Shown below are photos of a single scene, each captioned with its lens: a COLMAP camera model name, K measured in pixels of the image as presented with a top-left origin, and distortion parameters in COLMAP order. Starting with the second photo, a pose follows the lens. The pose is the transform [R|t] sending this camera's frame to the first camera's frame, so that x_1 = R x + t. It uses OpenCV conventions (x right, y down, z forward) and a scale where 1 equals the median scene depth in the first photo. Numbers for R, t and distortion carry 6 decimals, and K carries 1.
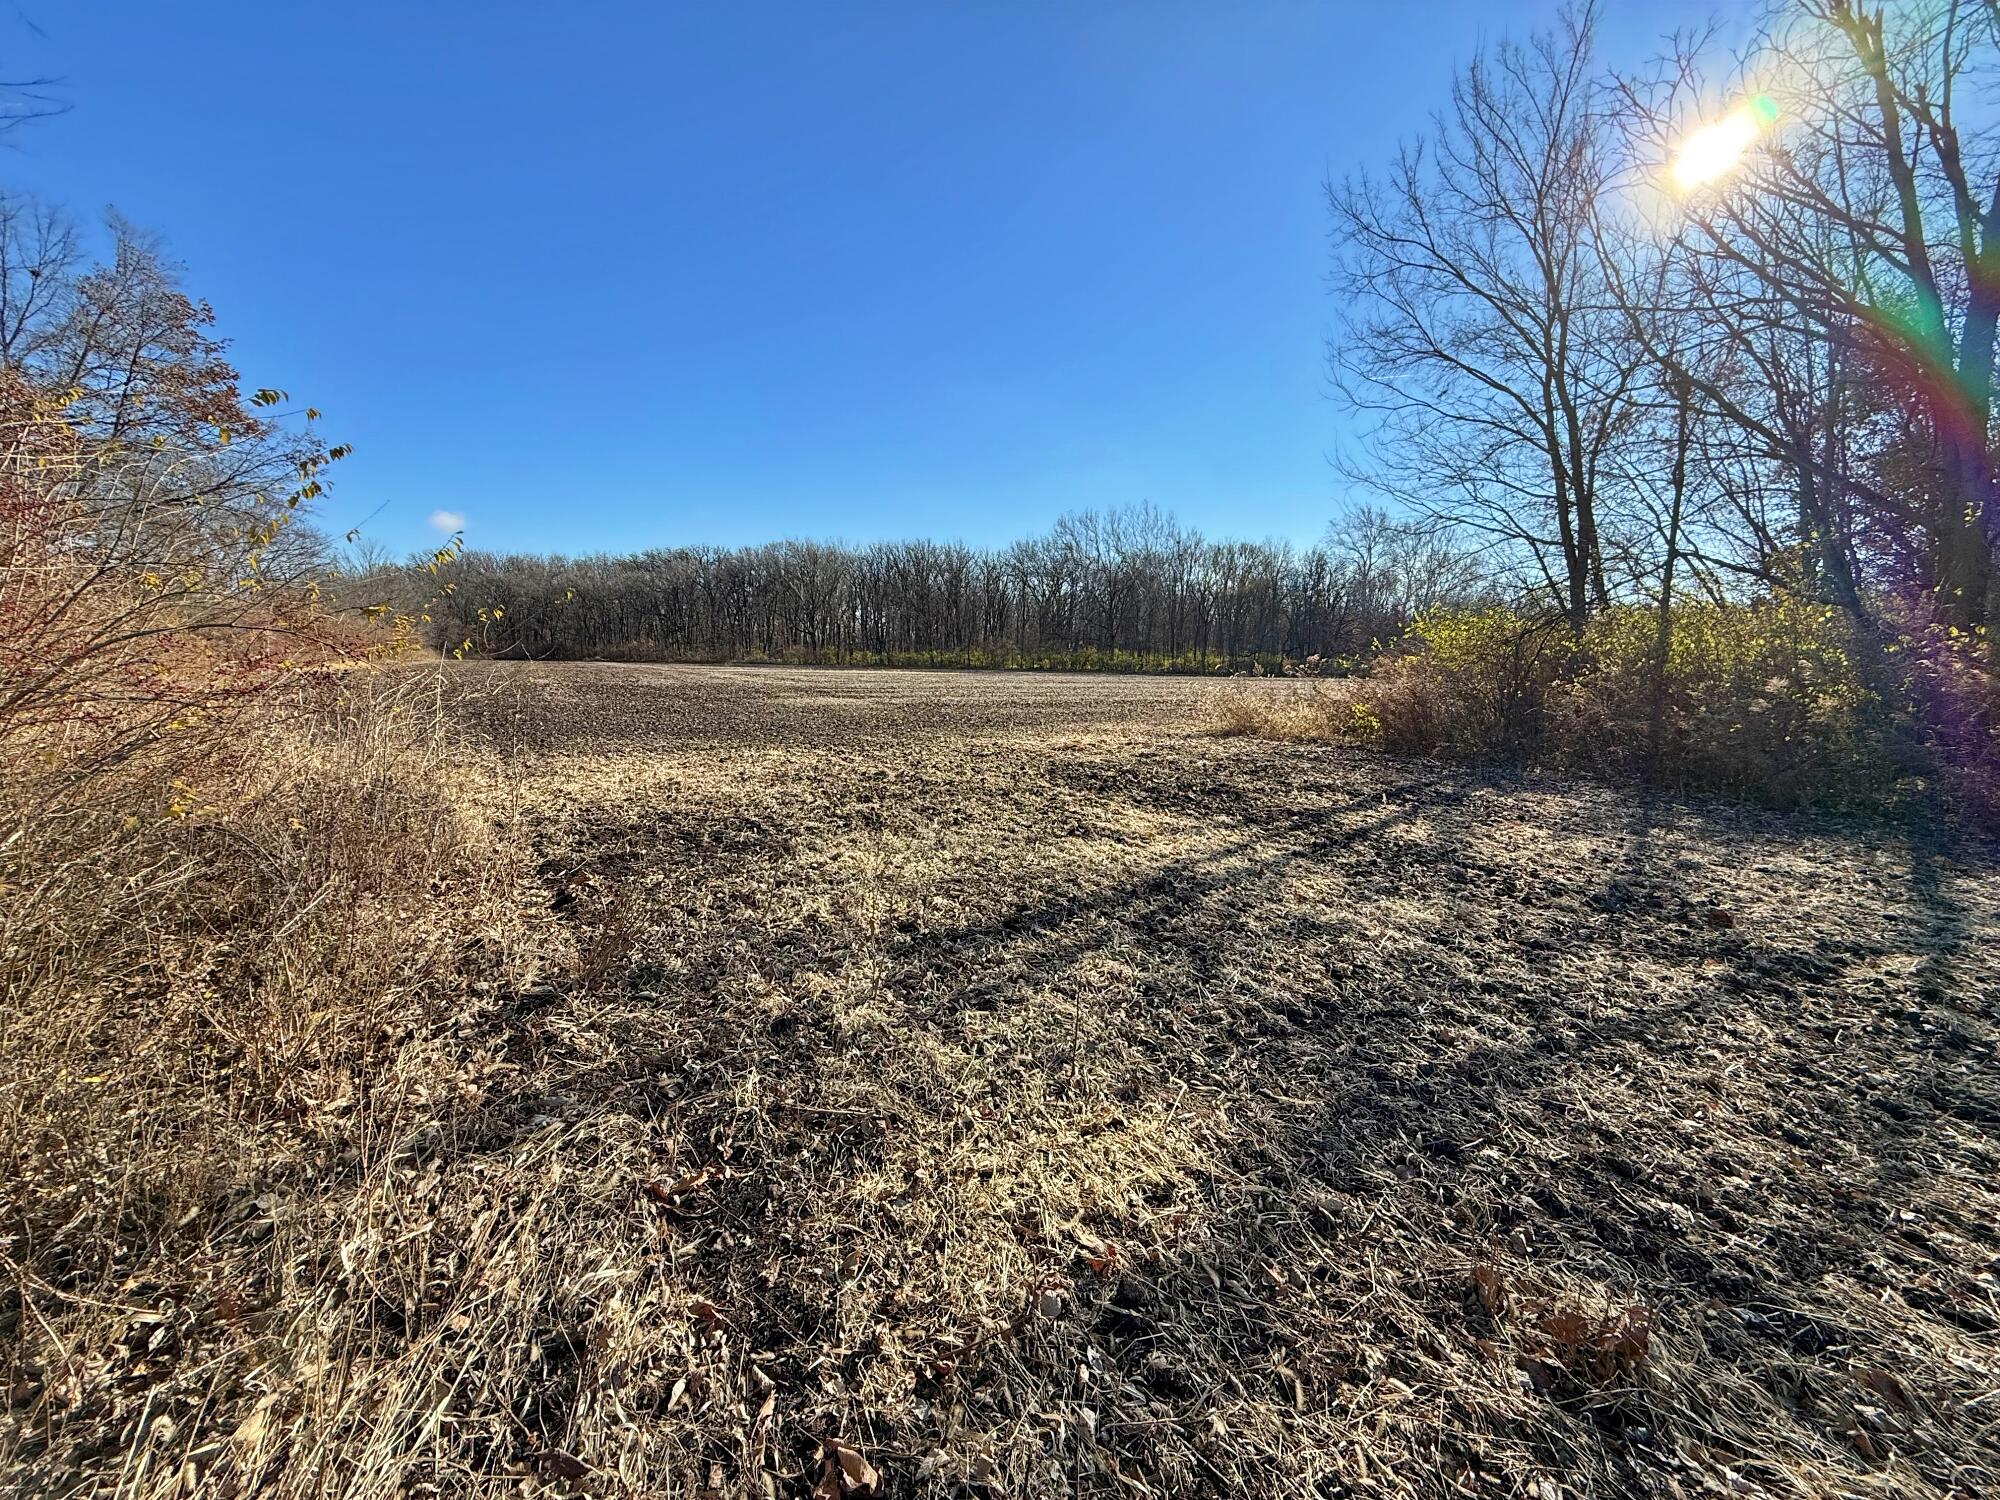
lens RADIAL K [[798.1, 0, 998.6], [0, 798.1, 737.1], [0, 0, 1]] dist [0.002300, 0.000694]
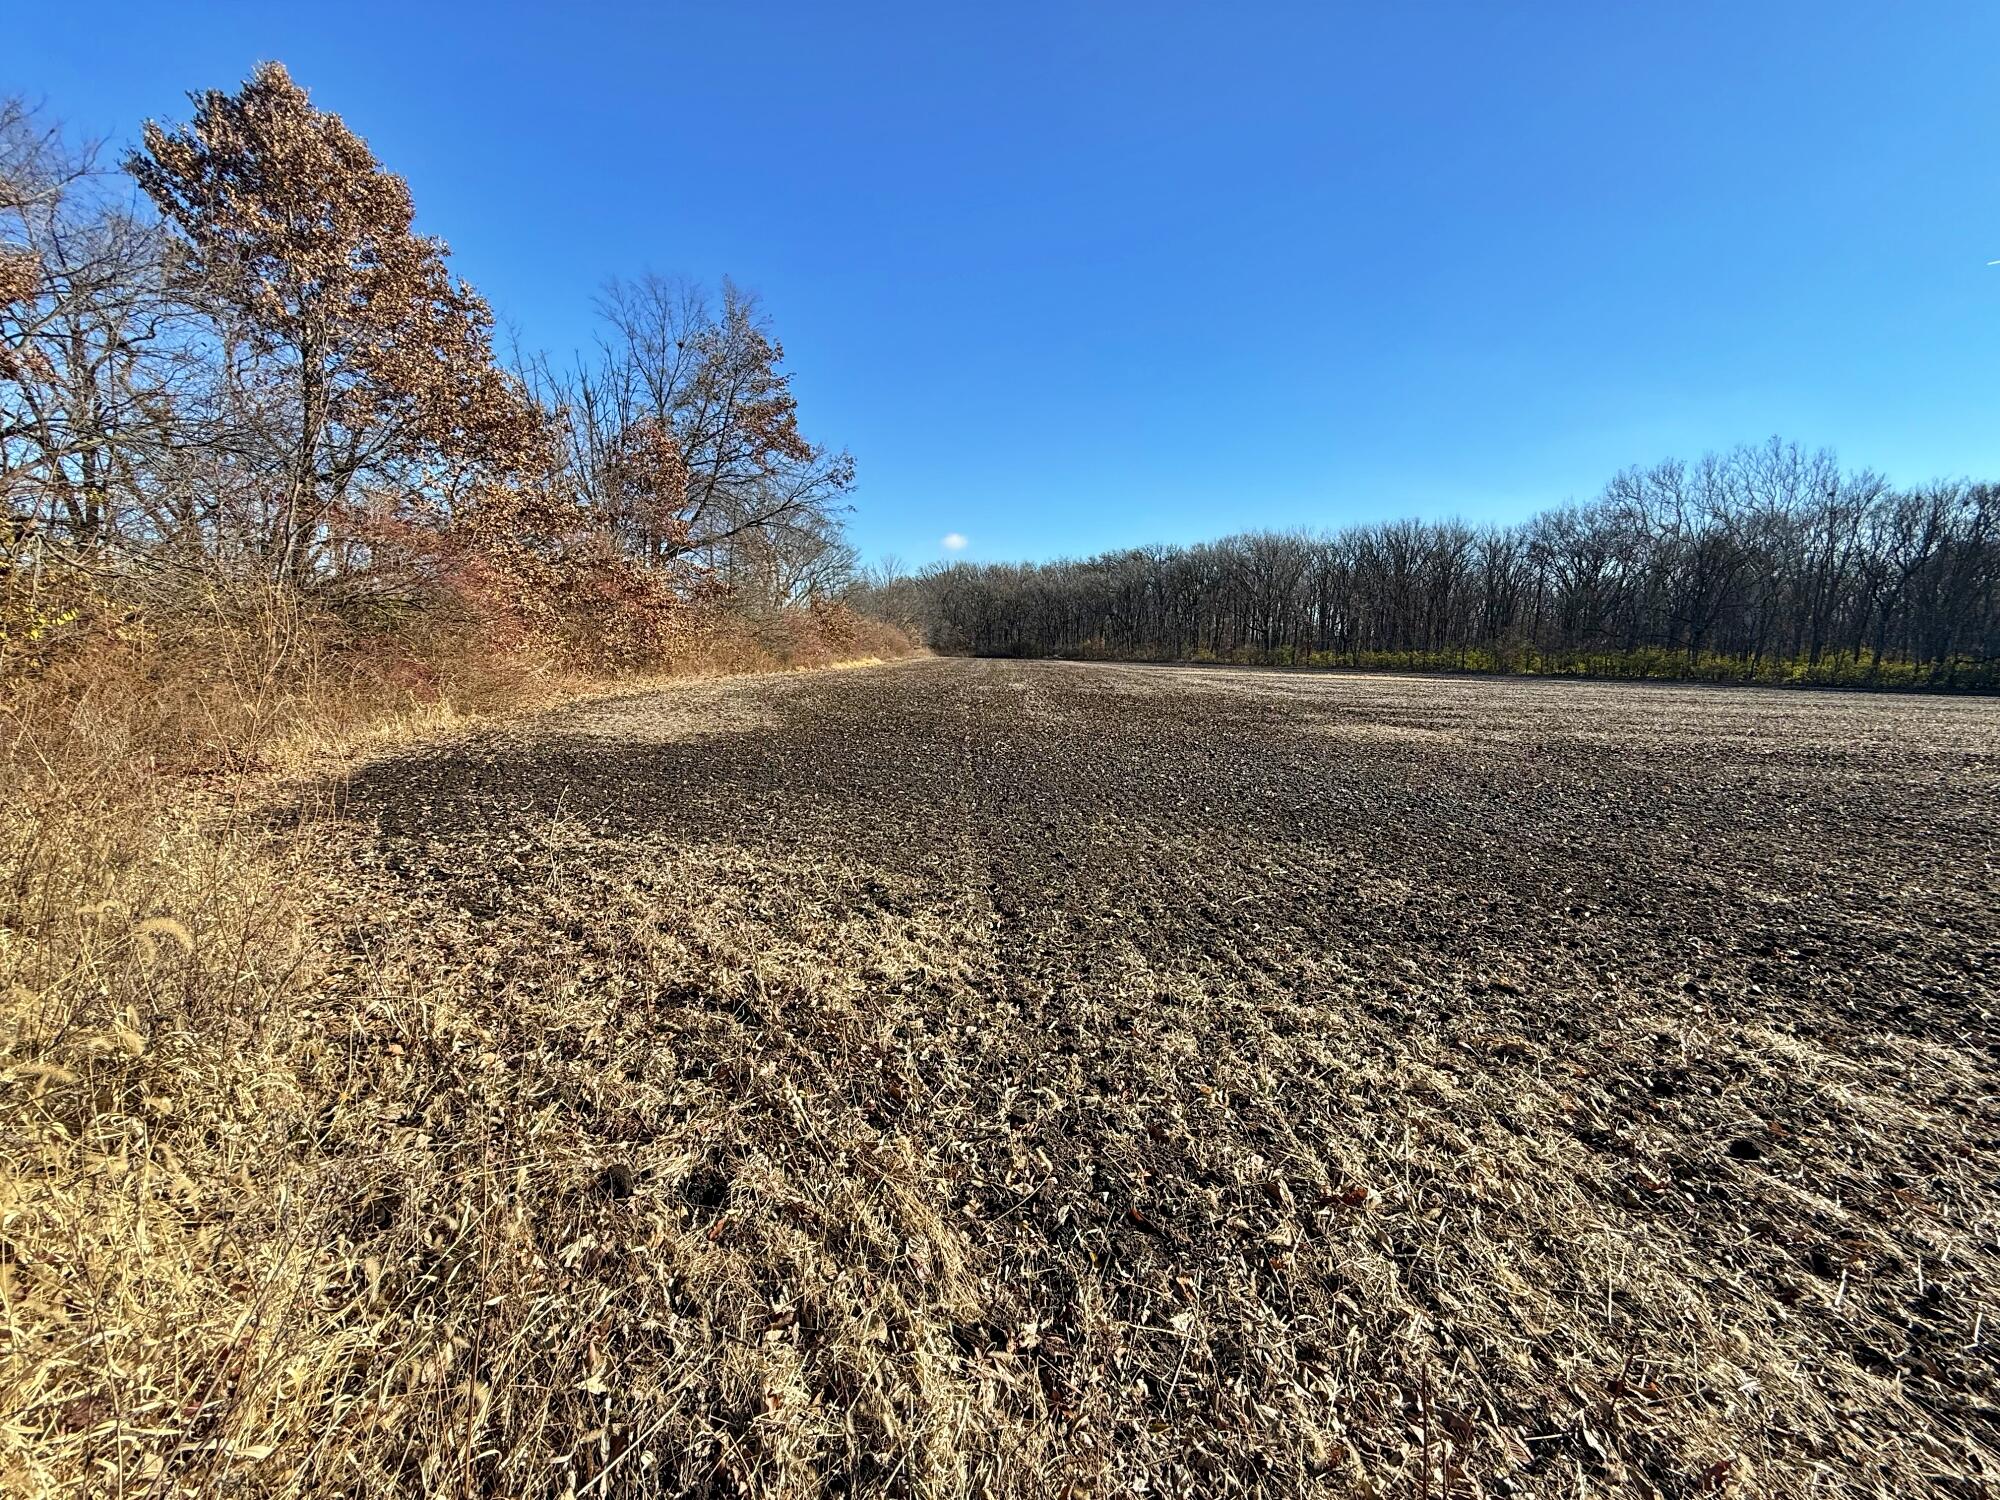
lens RADIAL K [[798.1, 0, 996.7], [0, 798.1, 748.3], [0, 0, 1]] dist [0.002300, 0.000694]
pose [[0.861924, 0.066306, -0.502683, -0.031338], [-0.058387, 0.997797, 0.031501, -0.006481], [0.503664, 0.002199, 0.863897, 0.048205]]
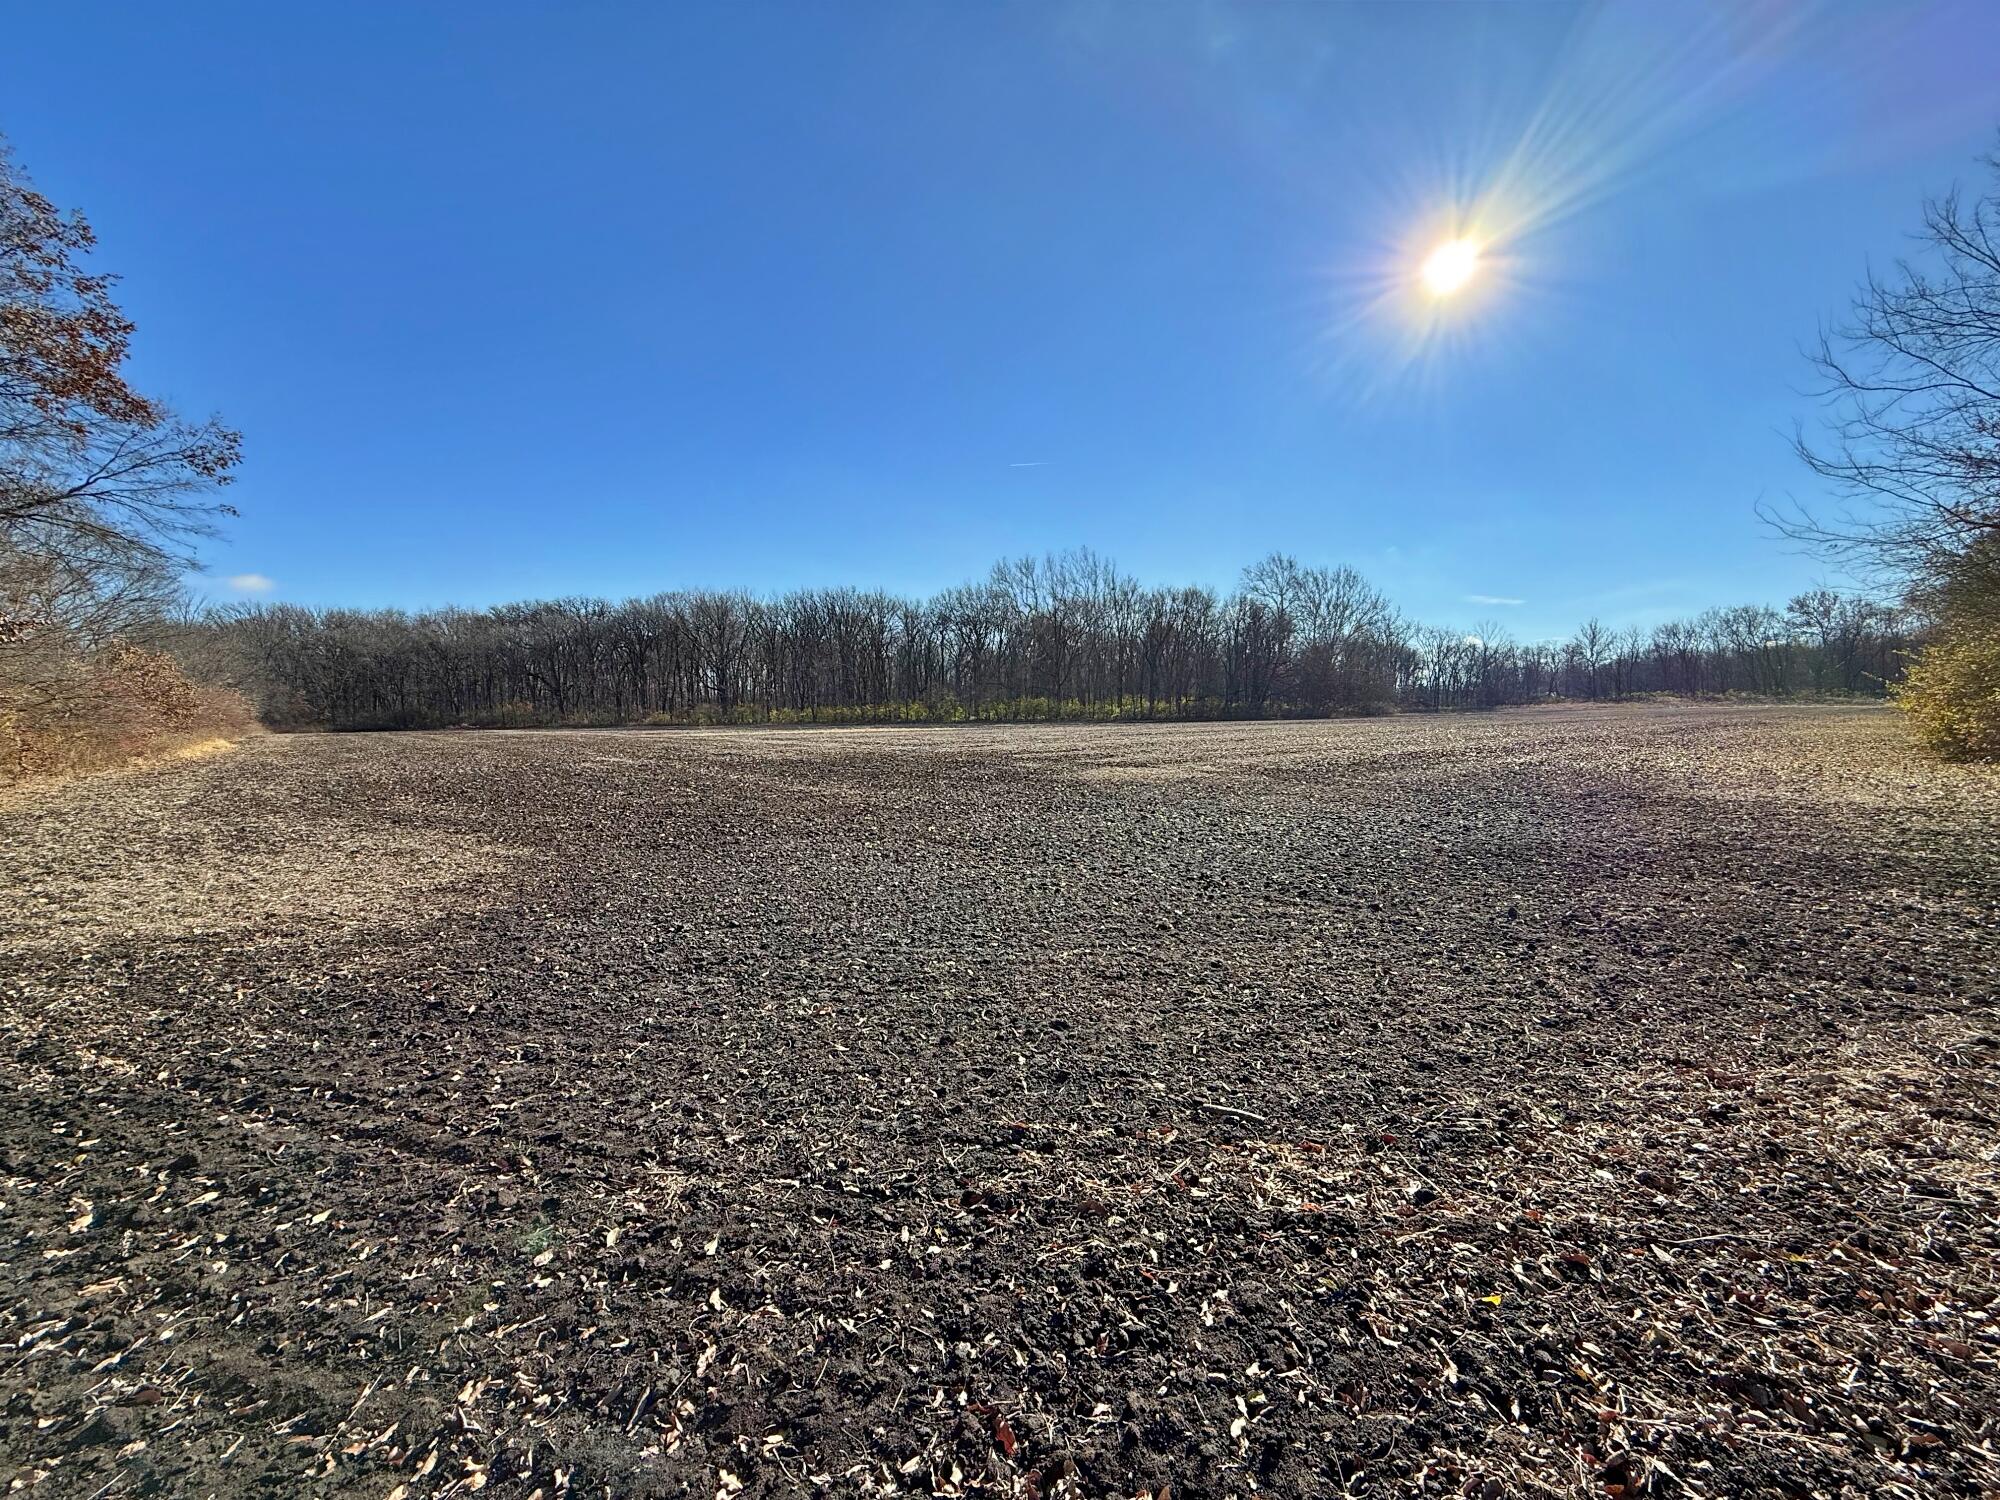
lens RADIAL K [[798.1, 0, 999.3], [0, 798.1, 749.9], [0, 0, 1]] dist [0.002300, 0.000694]
pose [[0.982950, -0.041613, 0.179103, -0.097837], [0.050183, 0.997789, -0.043584, -0.008121], [-0.176893, 0.051829, 0.982864, 0.059971]]
